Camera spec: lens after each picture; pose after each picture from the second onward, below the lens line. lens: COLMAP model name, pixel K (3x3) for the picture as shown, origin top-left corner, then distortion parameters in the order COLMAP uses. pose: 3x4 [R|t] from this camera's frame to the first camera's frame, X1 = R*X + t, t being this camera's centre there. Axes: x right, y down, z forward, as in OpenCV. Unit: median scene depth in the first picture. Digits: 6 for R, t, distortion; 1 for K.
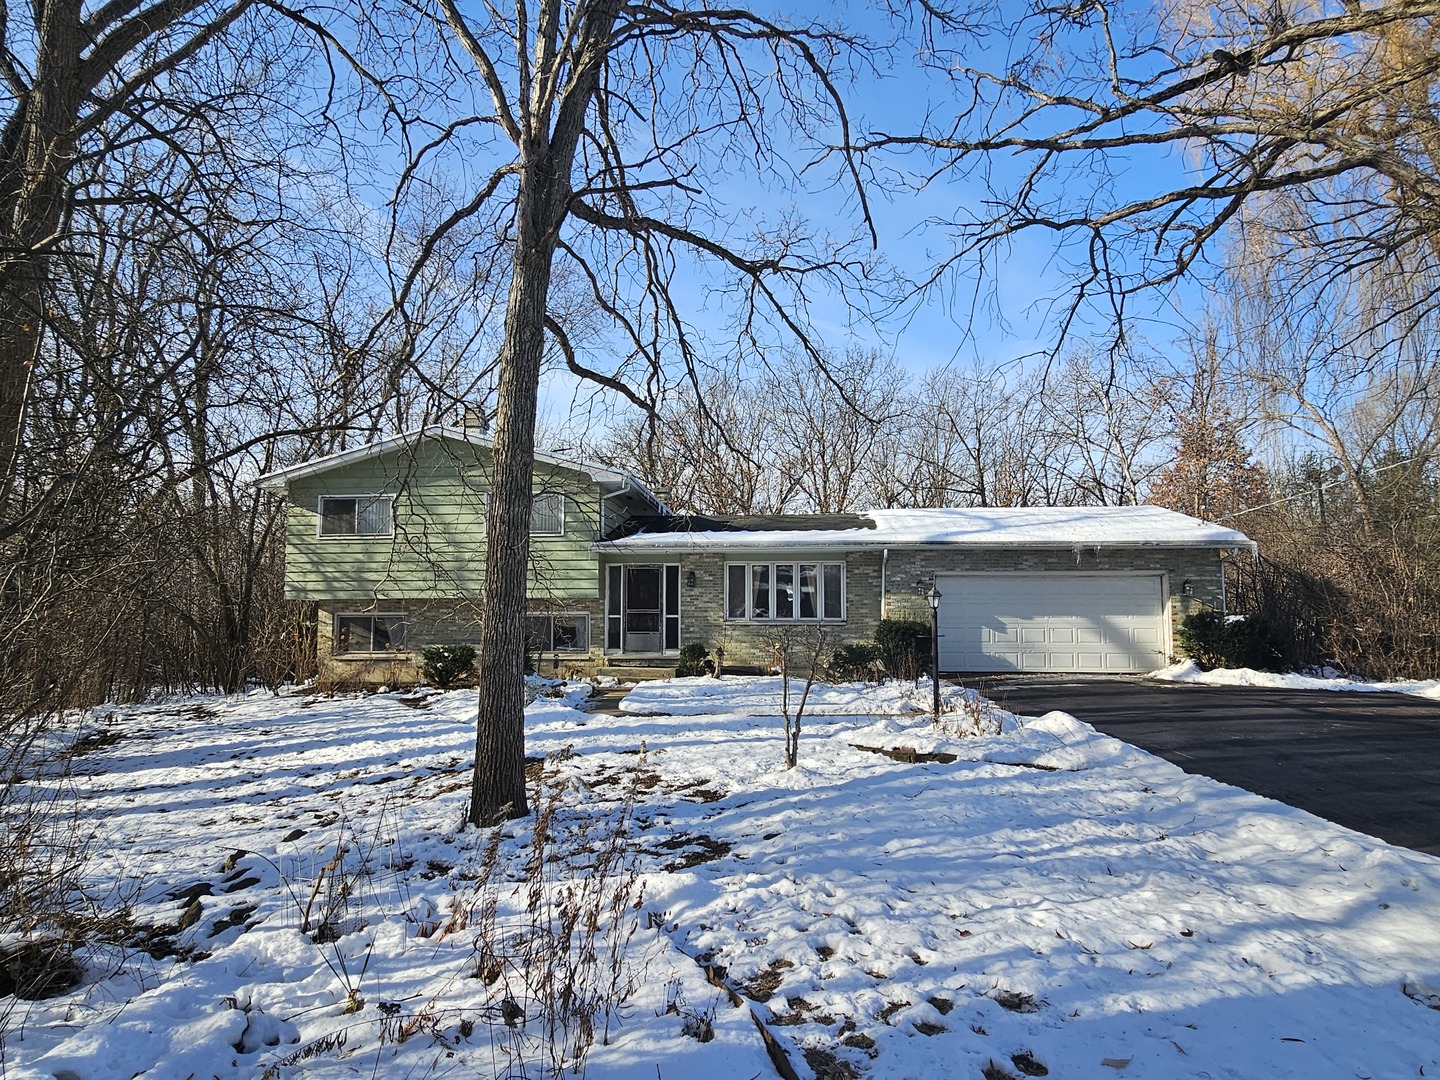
lens RADIAL K [[620.4, 0, 674.5], [0, 620.4, 535.5], [0, 0, 1]] dist [-0.002750, 0.000883]
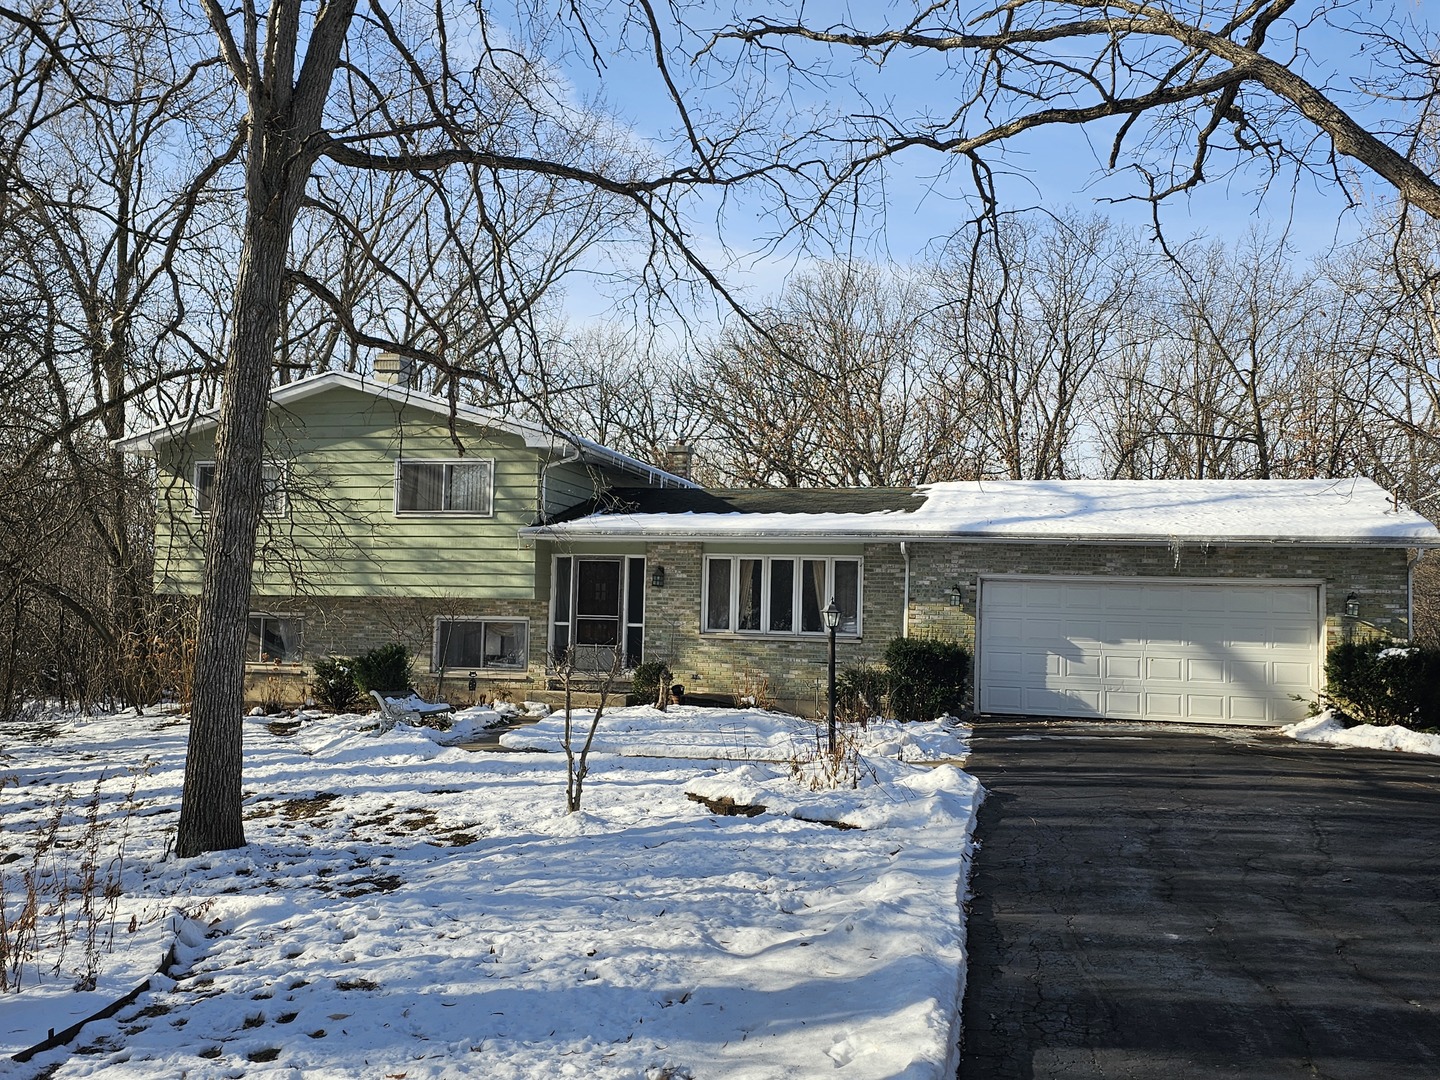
lens RADIAL K [[955.8, 0, 752.3], [0, 955.8, 510.2], [0, 0, 1]] dist [0.061547, -0.050179]
pose [[0.992043, 0.009768, -0.125518, 0.315043], [-0.007414, 0.999788, 0.019203, -0.036283], [0.125679, -0.018120, 0.991905, -0.143603]]
